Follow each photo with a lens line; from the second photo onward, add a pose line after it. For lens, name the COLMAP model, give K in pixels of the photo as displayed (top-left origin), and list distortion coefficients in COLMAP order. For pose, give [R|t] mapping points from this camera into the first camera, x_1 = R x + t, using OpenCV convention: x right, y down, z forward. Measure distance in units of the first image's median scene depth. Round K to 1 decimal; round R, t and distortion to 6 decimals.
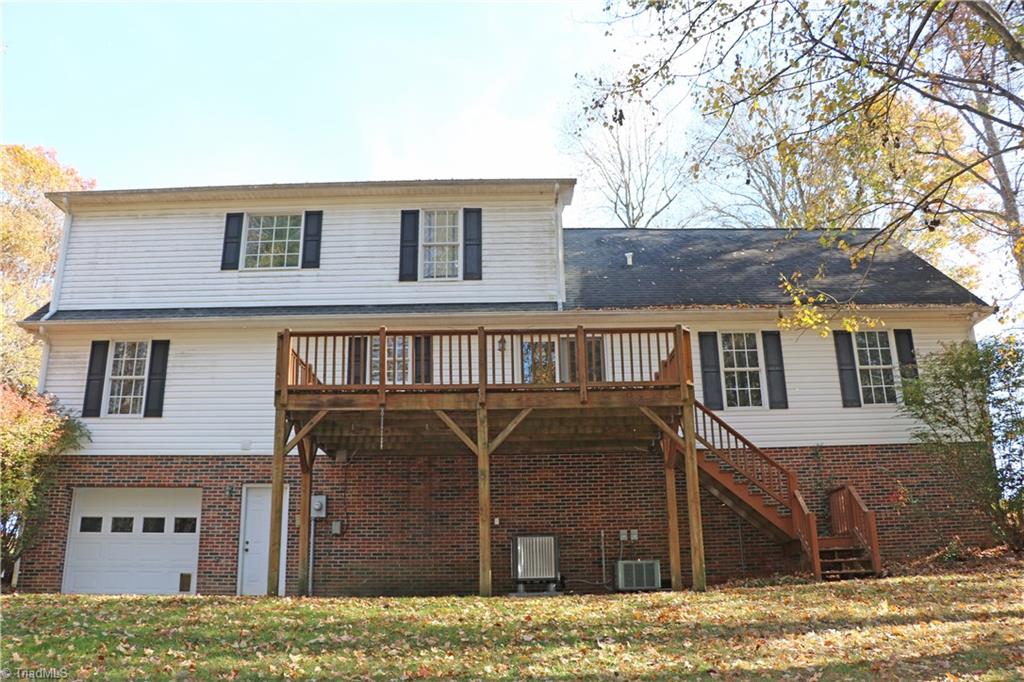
lens RADIAL K [[864.4, 0, 512.0], [0, 864.4, 341.0], [0, 0, 1]] dist [-0.184355, 0.172974]
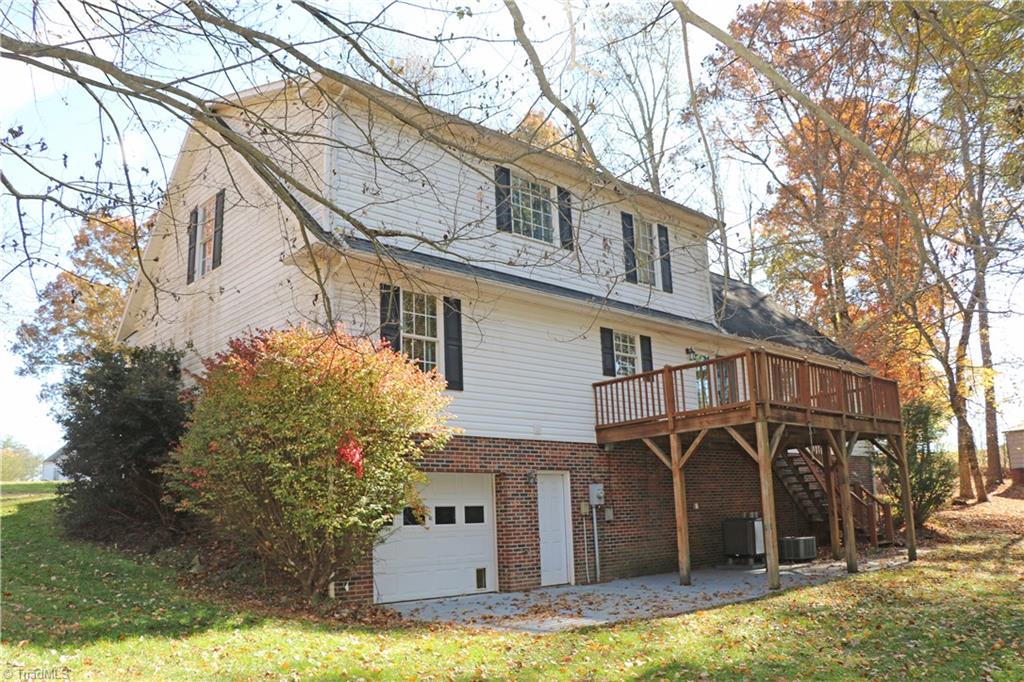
lens RADIAL K [[864.4, 0, 512.0], [0, 864.4, 341.0], [0, 0, 1]] dist [-0.184355, 0.172974]
pose [[0.701244, 0.134487, 0.700122, -1.025016], [-0.192334, 0.981321, 0.004139, 0.027659], [-0.686487, -0.137560, 0.714011, 0.348149]]
